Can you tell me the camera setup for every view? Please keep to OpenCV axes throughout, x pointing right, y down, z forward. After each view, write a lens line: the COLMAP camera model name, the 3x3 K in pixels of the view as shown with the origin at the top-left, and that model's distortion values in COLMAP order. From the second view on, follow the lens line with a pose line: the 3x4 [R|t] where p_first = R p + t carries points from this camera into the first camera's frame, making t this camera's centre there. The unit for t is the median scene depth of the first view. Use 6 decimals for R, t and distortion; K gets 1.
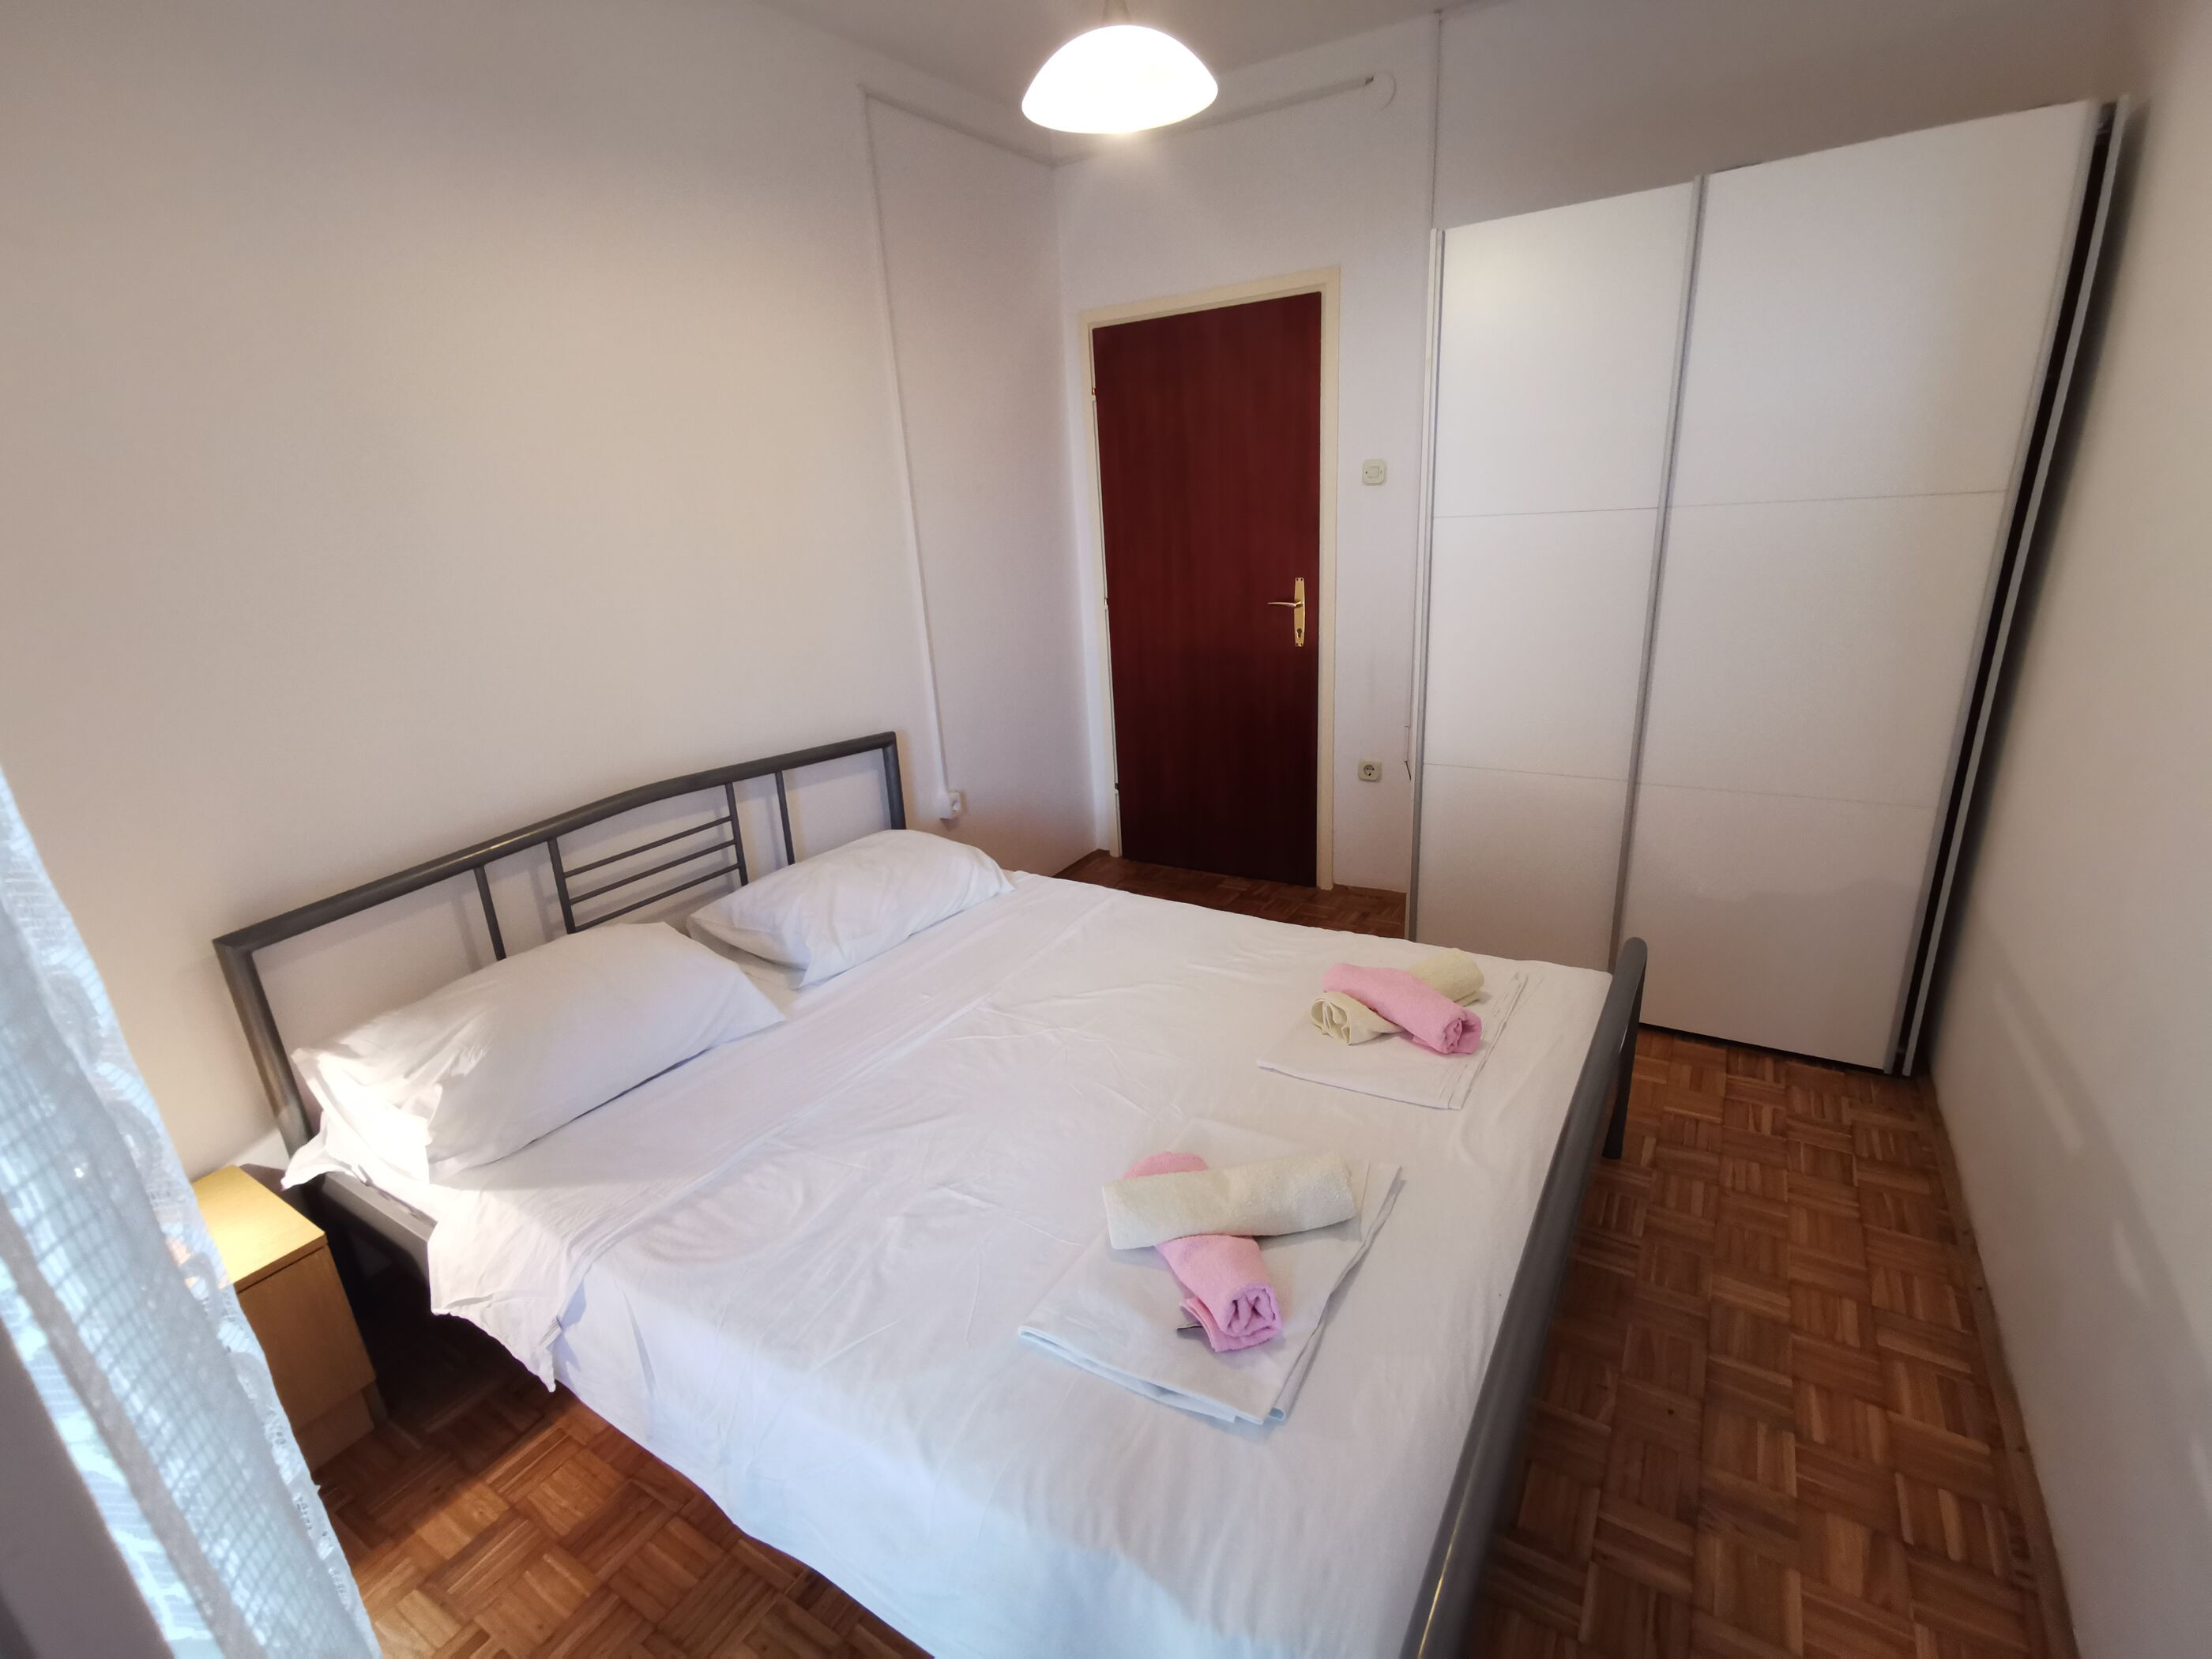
lens RADIAL K [[1012.0, 0, 1106.8], [0, 1012.0, 835.8], [0, 0, 1]] dist [-0.007874, 0.000471]
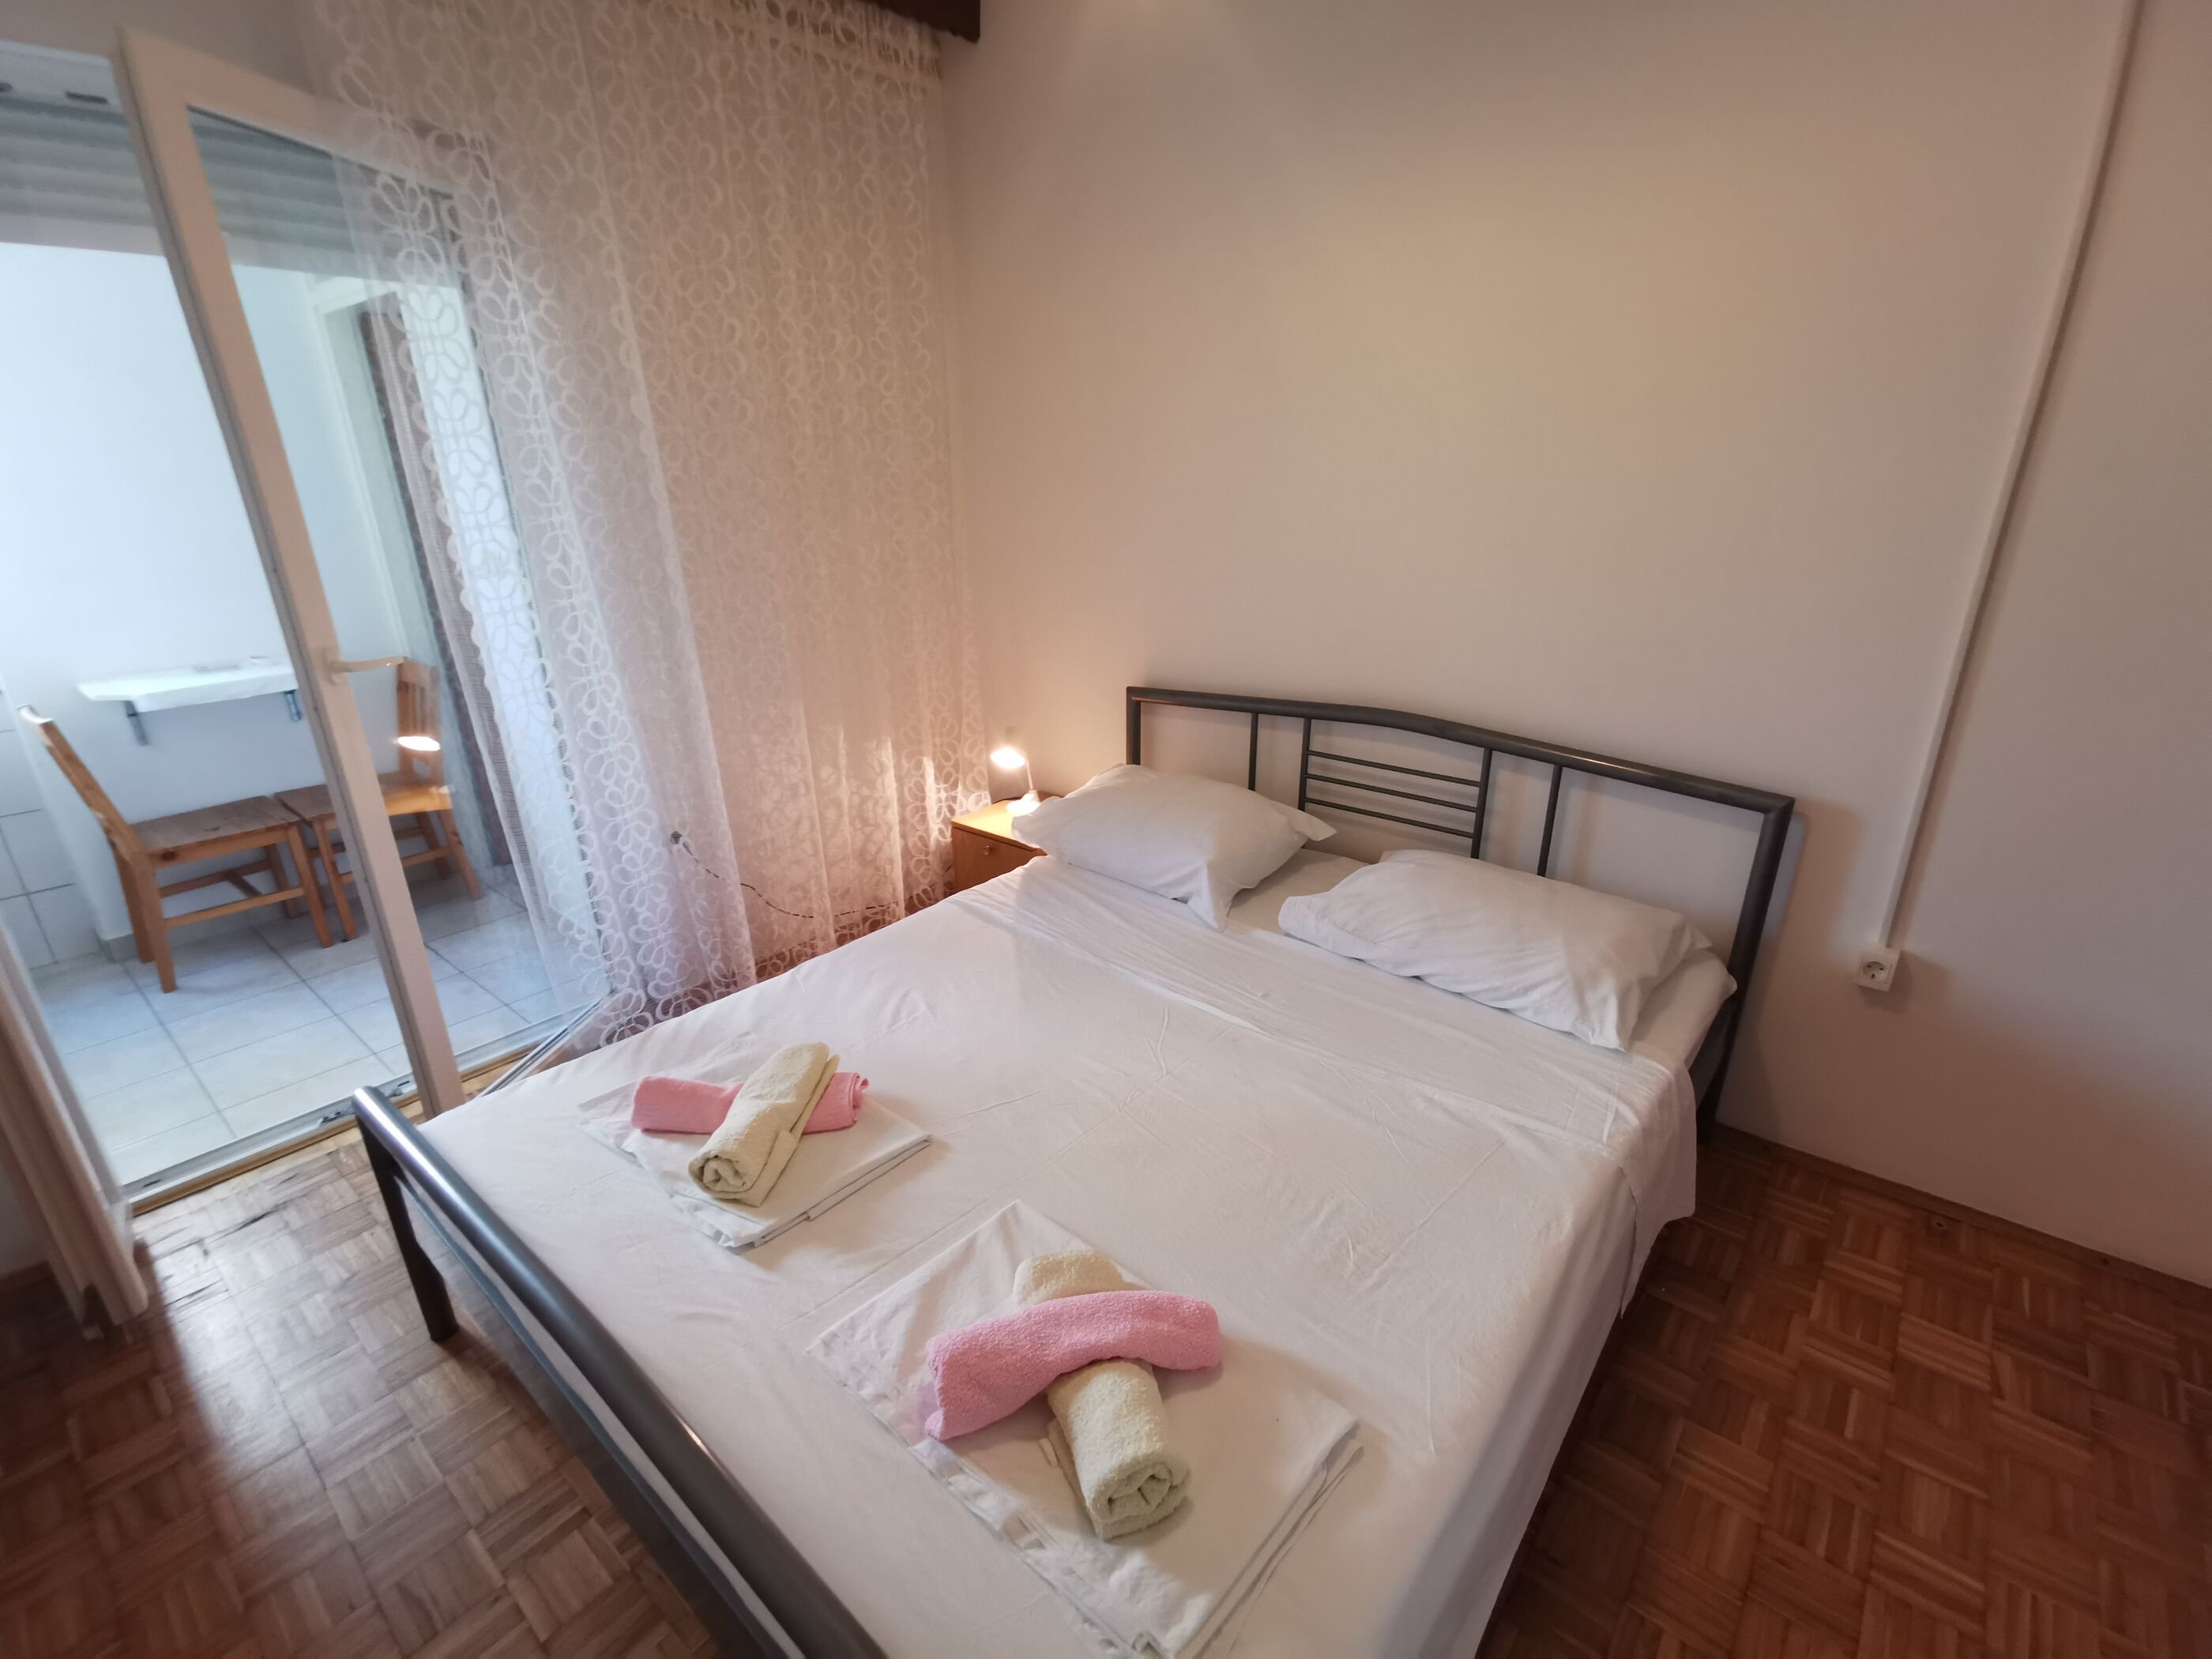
lens RADIAL K [[1012.0, 0, 1104.9], [0, 1012.0, 835.2], [0, 0, 1]] dist [-0.007874, 0.000471]
pose [[-0.161255, 0.396901, -0.903585, 0.595533], [-0.286089, 0.857456, 0.427694, -0.306818], [0.944537, 0.327473, -0.024720, 0.807887]]
